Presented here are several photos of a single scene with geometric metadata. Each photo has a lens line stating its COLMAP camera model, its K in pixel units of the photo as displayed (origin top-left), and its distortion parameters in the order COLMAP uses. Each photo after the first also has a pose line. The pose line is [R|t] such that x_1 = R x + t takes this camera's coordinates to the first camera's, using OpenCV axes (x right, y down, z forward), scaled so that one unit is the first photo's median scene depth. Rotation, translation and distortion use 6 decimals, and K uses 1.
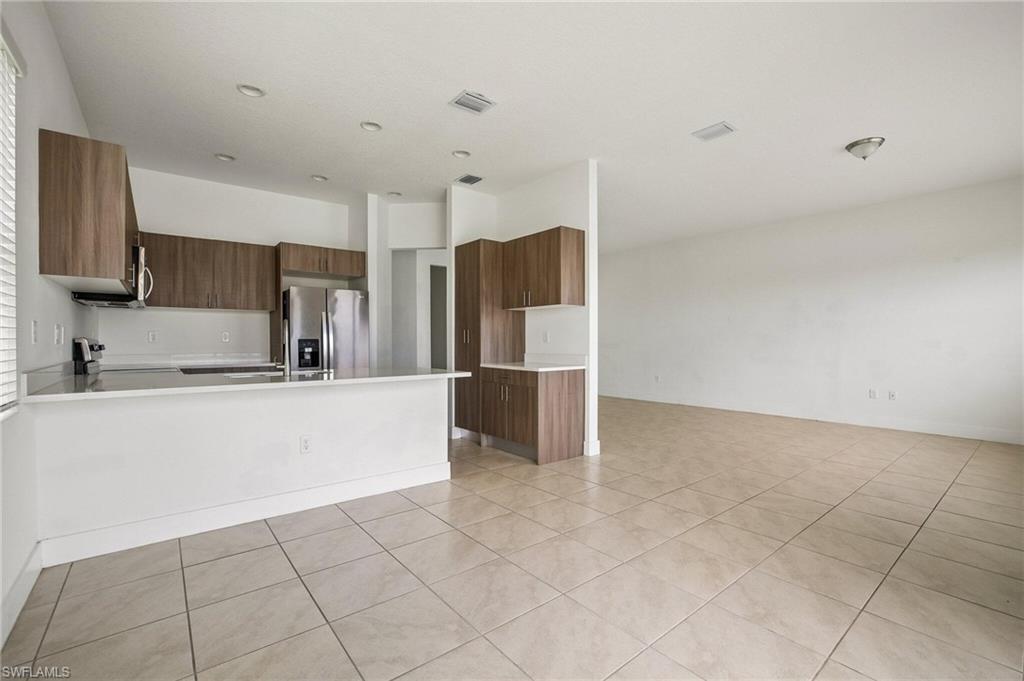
lens RADIAL K [[448.9, 0, 504.4], [0, 448.9, 339.4], [0, 0, 1]] dist [-0.032936, 0.007740]
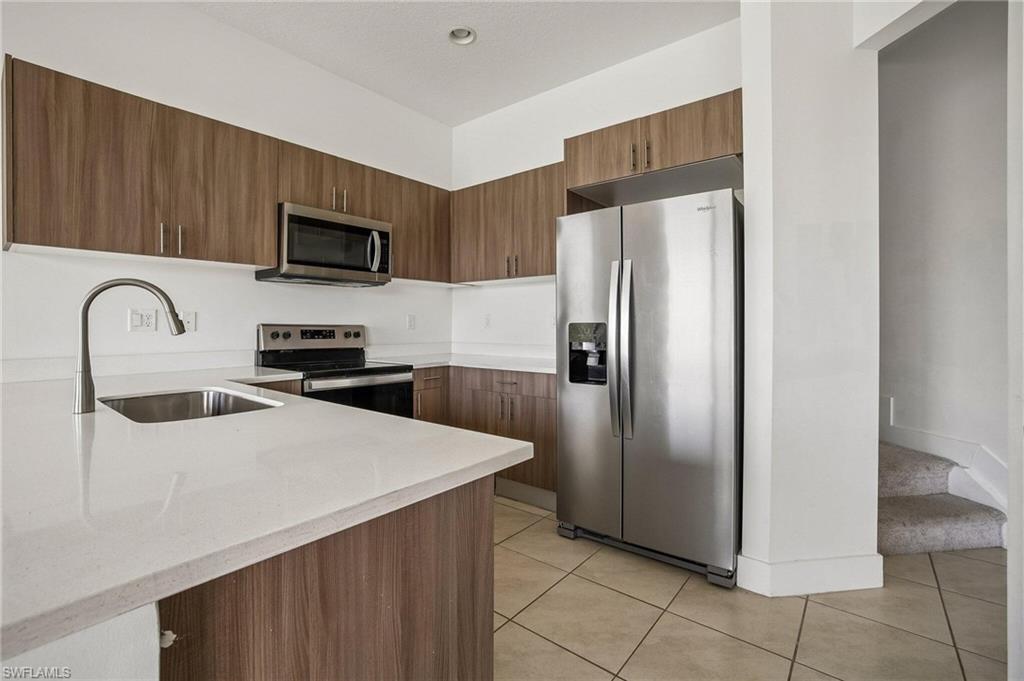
lens RADIAL K [[448.9, 0, 509.4], [0, 448.9, 323.9], [0, 0, 1]] dist [-0.032936, 0.007740]
pose [[0.231720, -0.003772, -0.972775, -0.002217], [0.004991, 0.999984, -0.002688, 0.001068], [0.972770, -0.004232, 0.231735, 0.817982]]
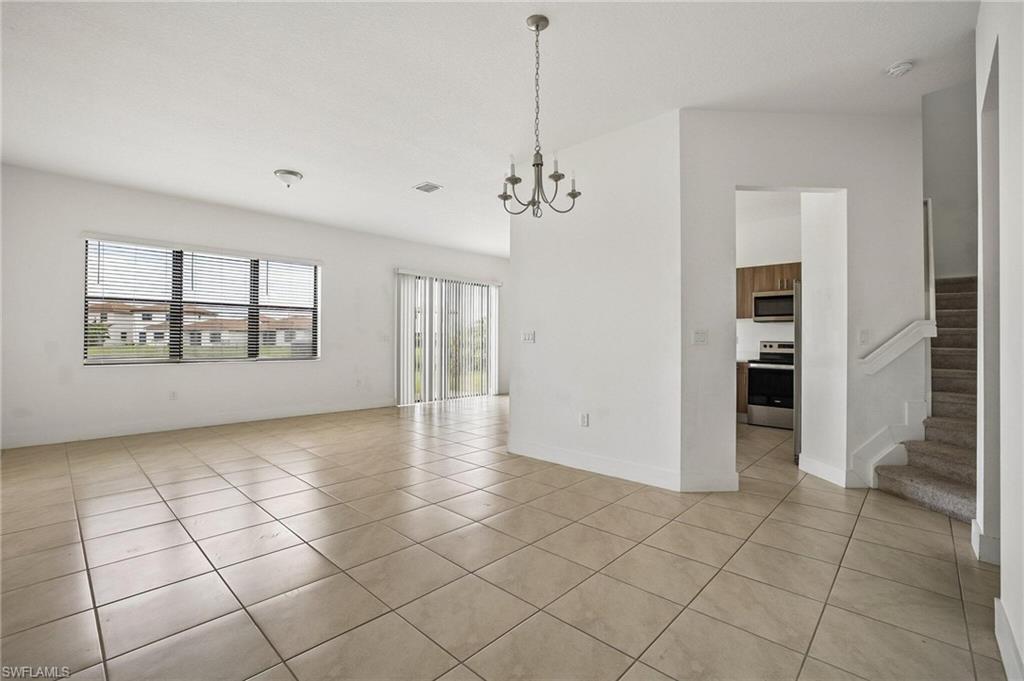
lens RADIAL K [[448.9, 0, 513.1], [0, 448.9, 329.3], [0, 0, 1]] dist [-0.032936, 0.007740]
pose [[-0.984486, -0.016310, -0.174705, 0.348185], [-0.010541, 0.999370, -0.033900, 0.015766], [0.175148, -0.031532, -0.984037, 1.833648]]
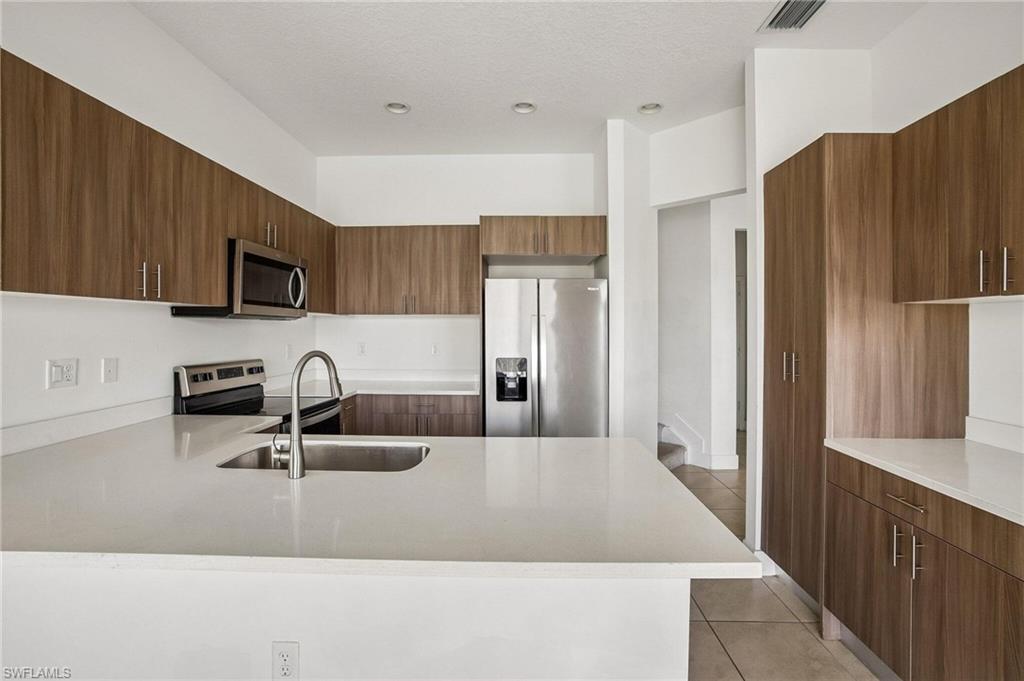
lens RADIAL K [[448.9, 0, 518.0], [0, 448.9, 329.7], [0, 0, 1]] dist [-0.032936, 0.007740]
pose [[0.779259, 0.002302, -0.626698, -0.018627], [0.000003, 0.999993, 0.003678, -0.044750], [0.626702, -0.002868, 0.779253, 0.495046]]
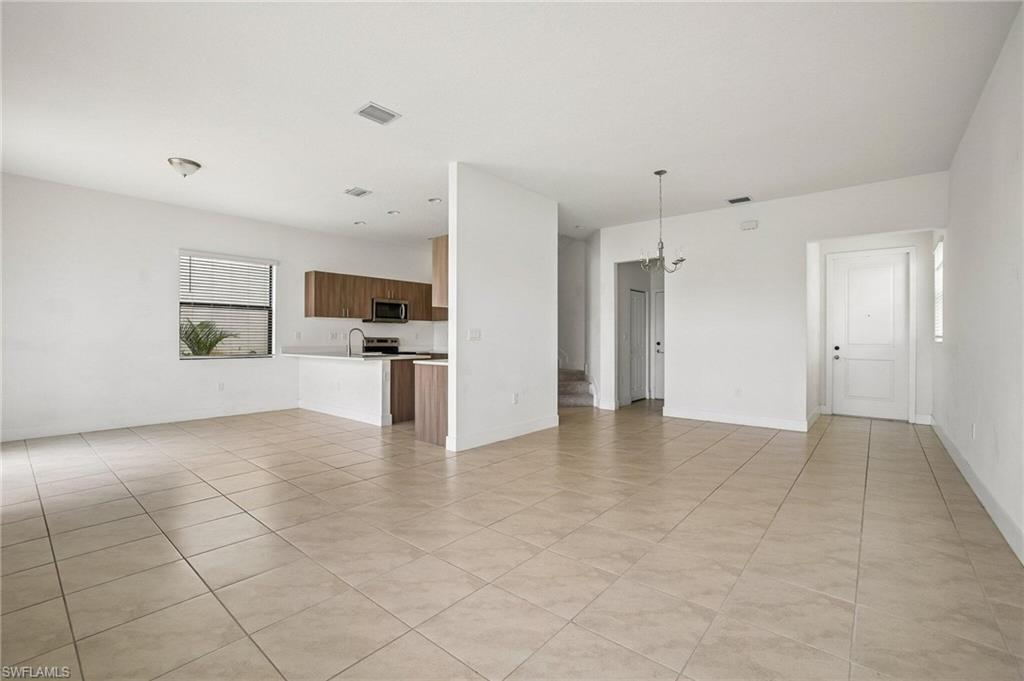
lens RADIAL K [[418.0, 0, 512.8], [0, 418.0, 341.3], [0, 0, 1]] dist [-0.037450, 0.000552]
pose [[0.230472, 0.006248, -0.973059, 1.022387], [0.001321, 0.999976, 0.006734, 0.003443], [0.973078, -0.002837, 0.230458, 0.824138]]
